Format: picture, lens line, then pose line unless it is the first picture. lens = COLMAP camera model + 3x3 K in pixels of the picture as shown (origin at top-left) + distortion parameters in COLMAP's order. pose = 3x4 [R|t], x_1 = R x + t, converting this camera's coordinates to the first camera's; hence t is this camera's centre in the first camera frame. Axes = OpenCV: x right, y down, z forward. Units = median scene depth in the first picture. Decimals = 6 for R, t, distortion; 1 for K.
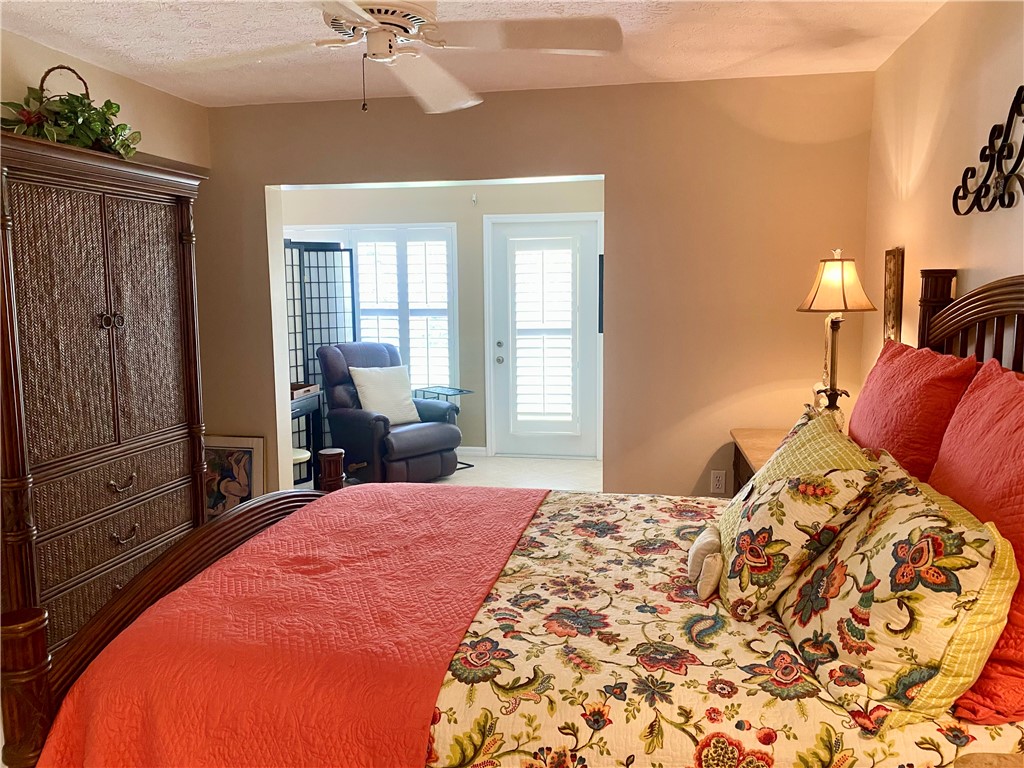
lens RADIAL K [[765.1, 0, 509.7], [0, 765.1, 371.4], [0, 0, 1]] dist [0.098265, -0.180323]
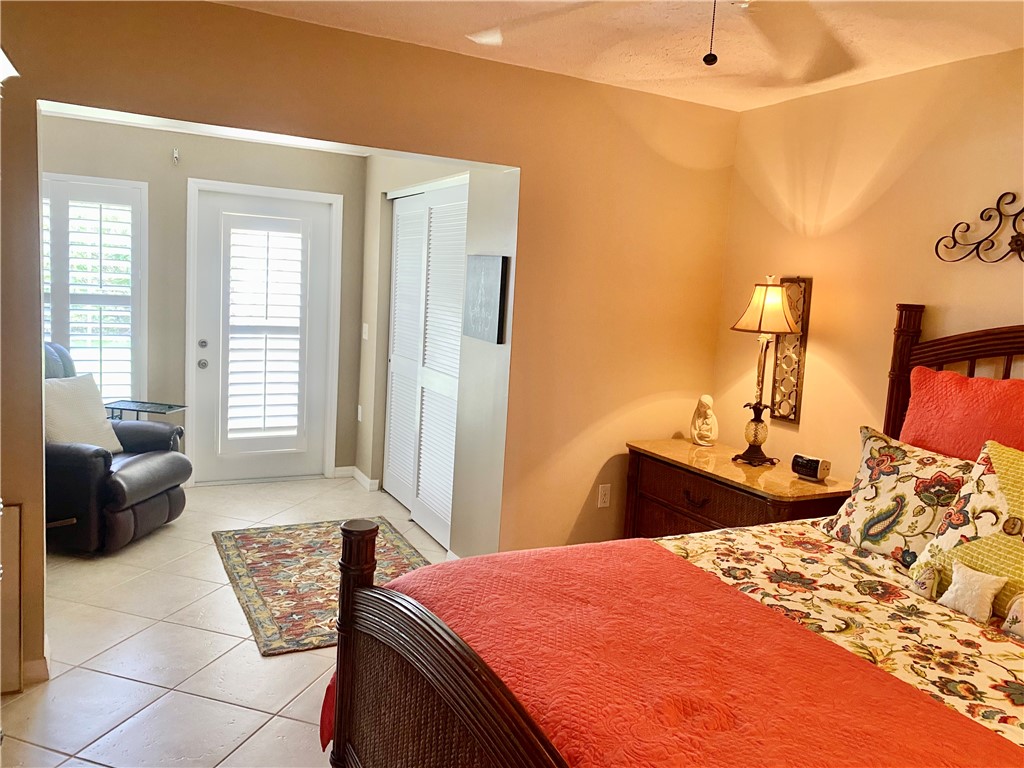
lens RADIAL K [[767.8, 0, 525.8], [0, 767.8, 373.5], [0, 0, 1]] dist [0.036673, -0.050383]
pose [[0.789522, -0.014378, 0.613554, -0.639593], [0.003106, 0.999806, 0.019434, -0.052852], [-0.613715, -0.013438, 0.789413, 0.447616]]
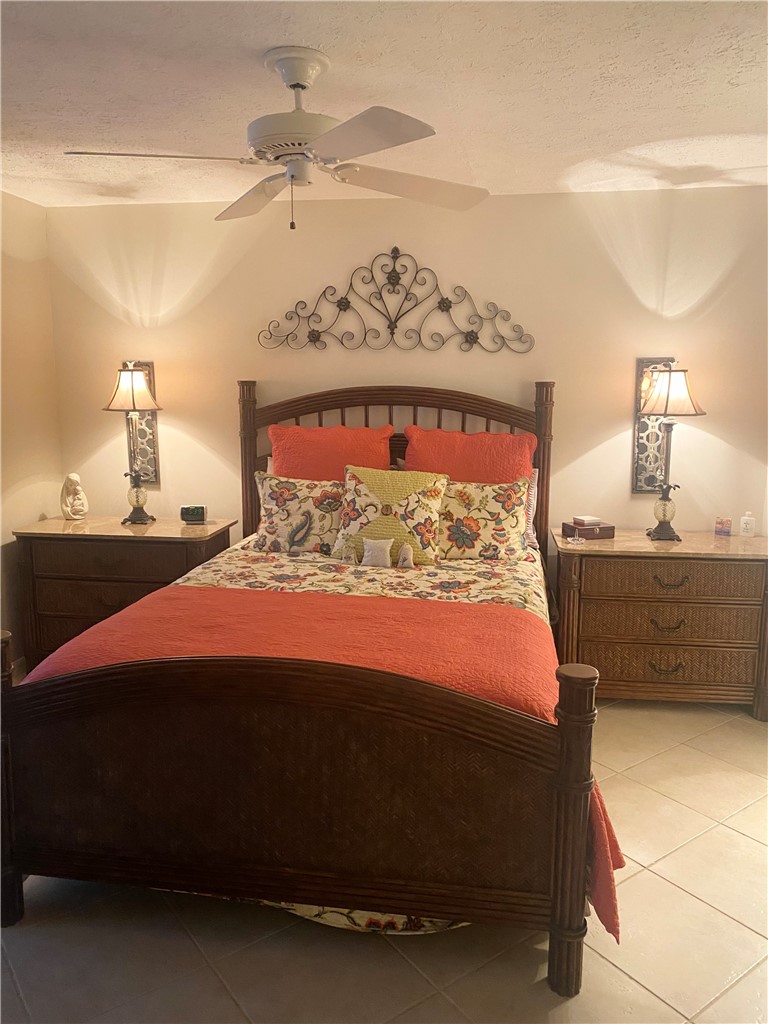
lens RADIAL K [[767.8, 0, 362.6], [0, 767.8, 509.0], [0, 0, 1]] dist [0.036673, -0.050383]
pose [[0.003049, -0.157520, 0.987511, -1.083372], [0.111377, 0.981425, 0.156206, -0.095205], [-0.993774, 0.109509, 0.020536, 0.776683]]
